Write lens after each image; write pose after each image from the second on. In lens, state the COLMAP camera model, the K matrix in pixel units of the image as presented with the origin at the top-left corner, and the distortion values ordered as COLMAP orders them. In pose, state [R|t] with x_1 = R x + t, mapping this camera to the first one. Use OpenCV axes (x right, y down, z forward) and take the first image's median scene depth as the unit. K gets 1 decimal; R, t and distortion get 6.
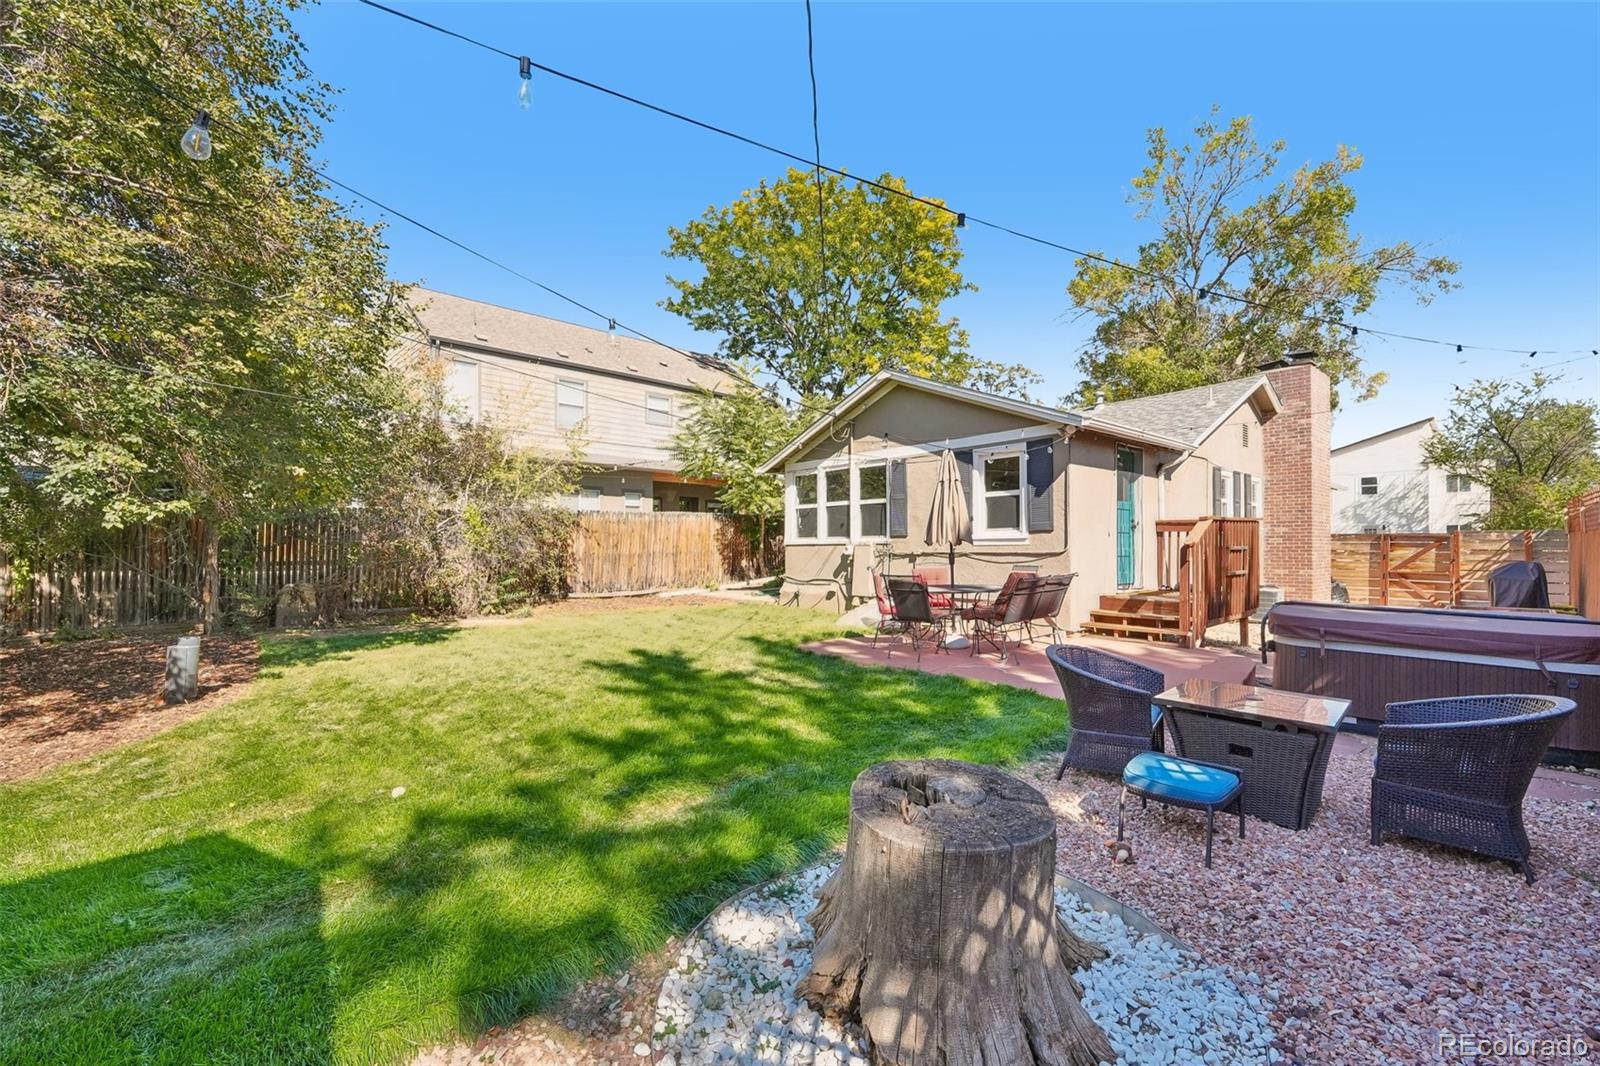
lens RADIAL K [[688.0, 0, 800.9], [0, 688.0, 537.8], [0, 0, 1]] dist [0.003418, 0.001904]
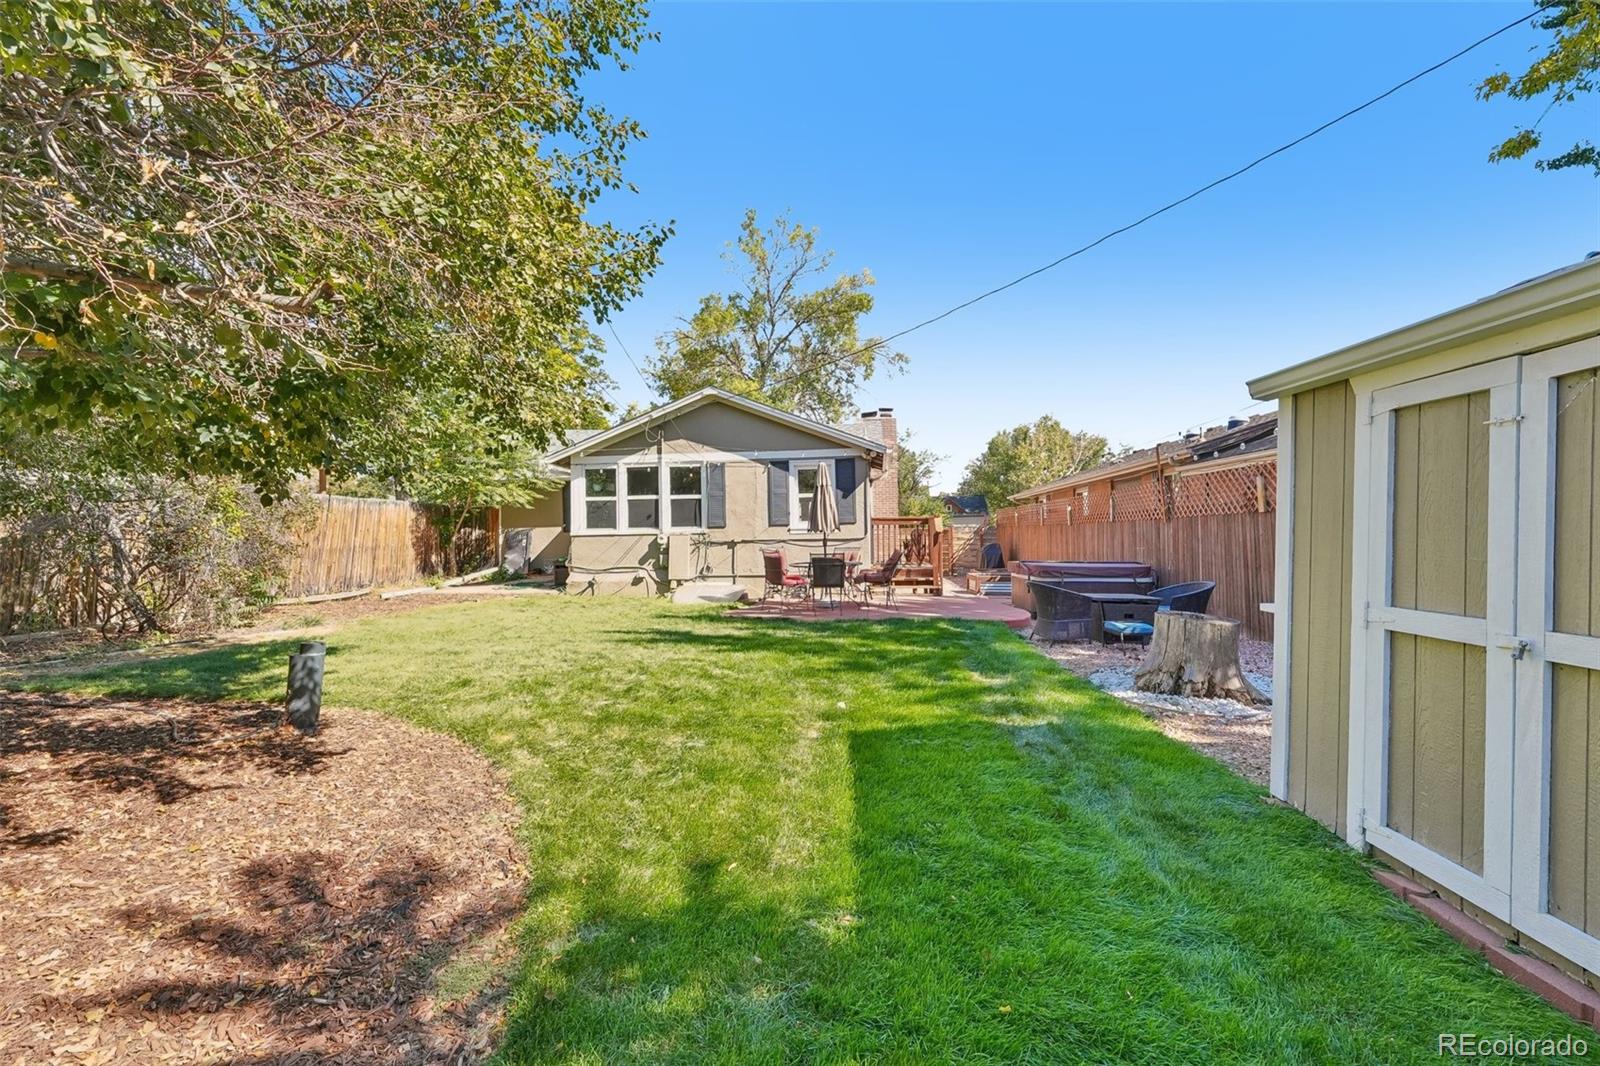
lens RADIAL K [[688.0, 0, 811.1], [0, 688.0, 532.6], [0, 0, 1]] dist [0.003418, 0.001904]
pose [[0.729155, 0.000951, 0.684347, -0.434830], [0.001320, 0.999995, -0.002796, 0.008524], [-0.684347, 0.002942, 0.729151, 0.013562]]
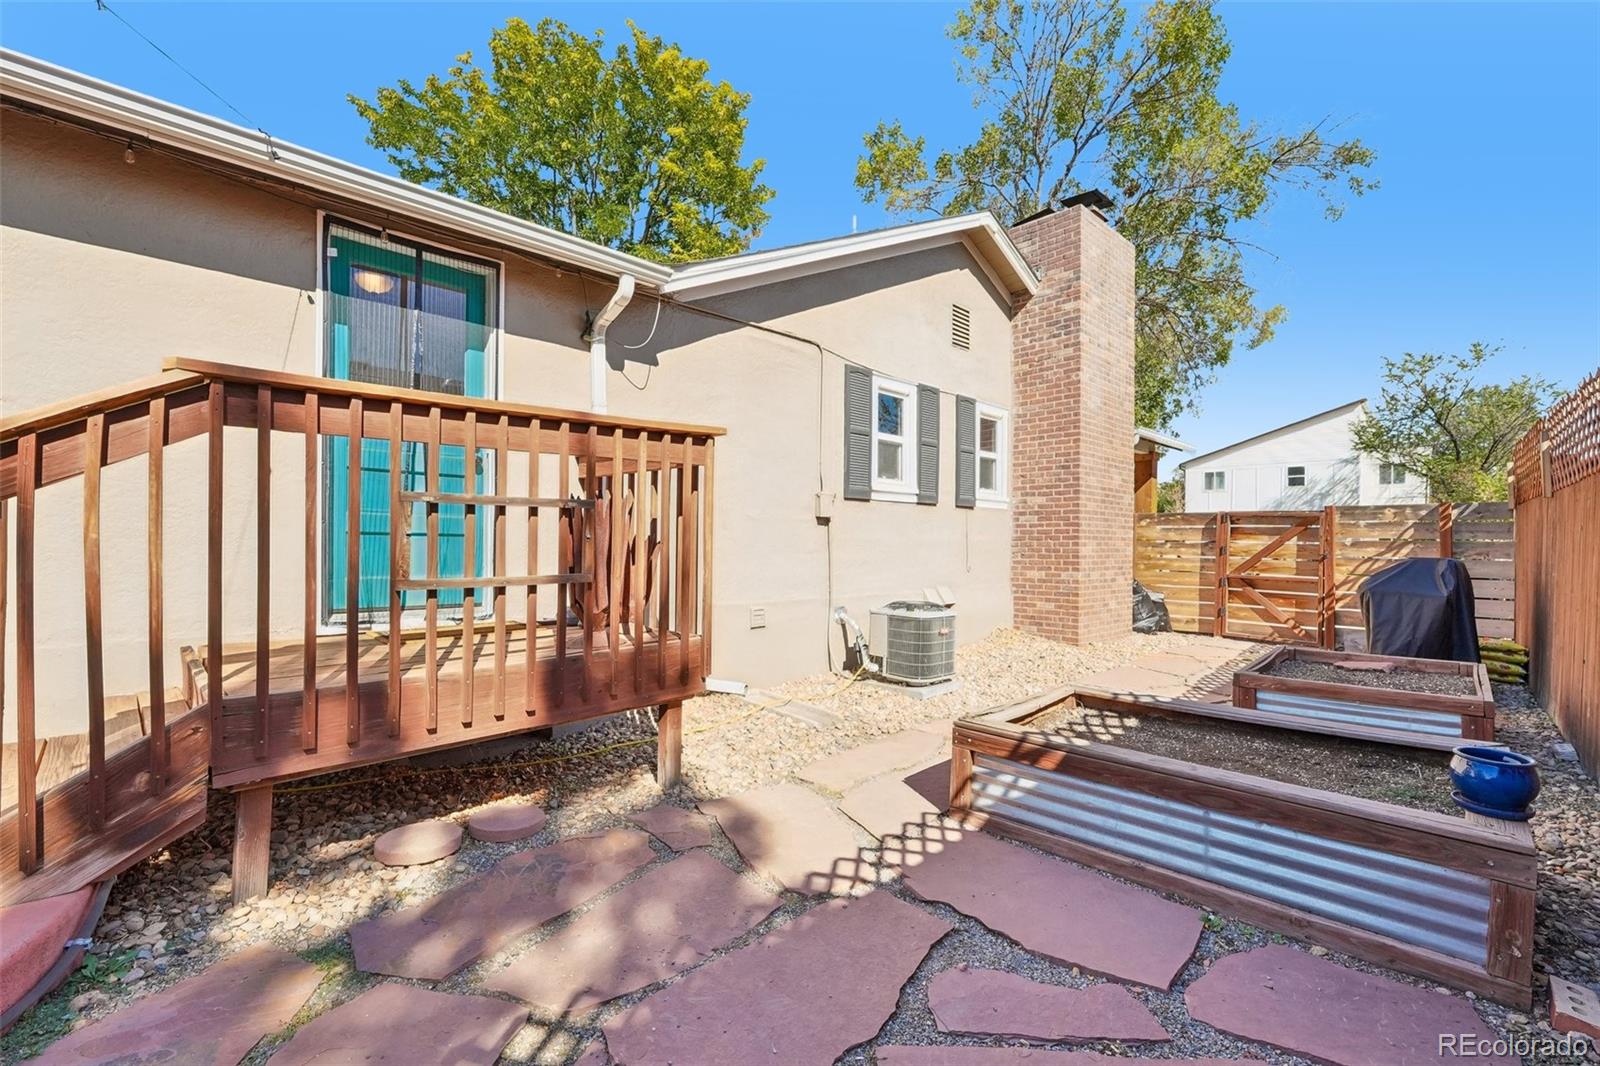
lens RADIAL K [[688.0, 0, 810.7], [0, 688.0, 540.0], [0, 0, 1]] dist [0.003418, 0.001904]
pose [[0.998835, 0.008222, 0.047561, 0.494387], [-0.008534, 0.999943, 0.006369, 0.018601], [-0.047506, -0.006767, 0.998848, 0.450878]]
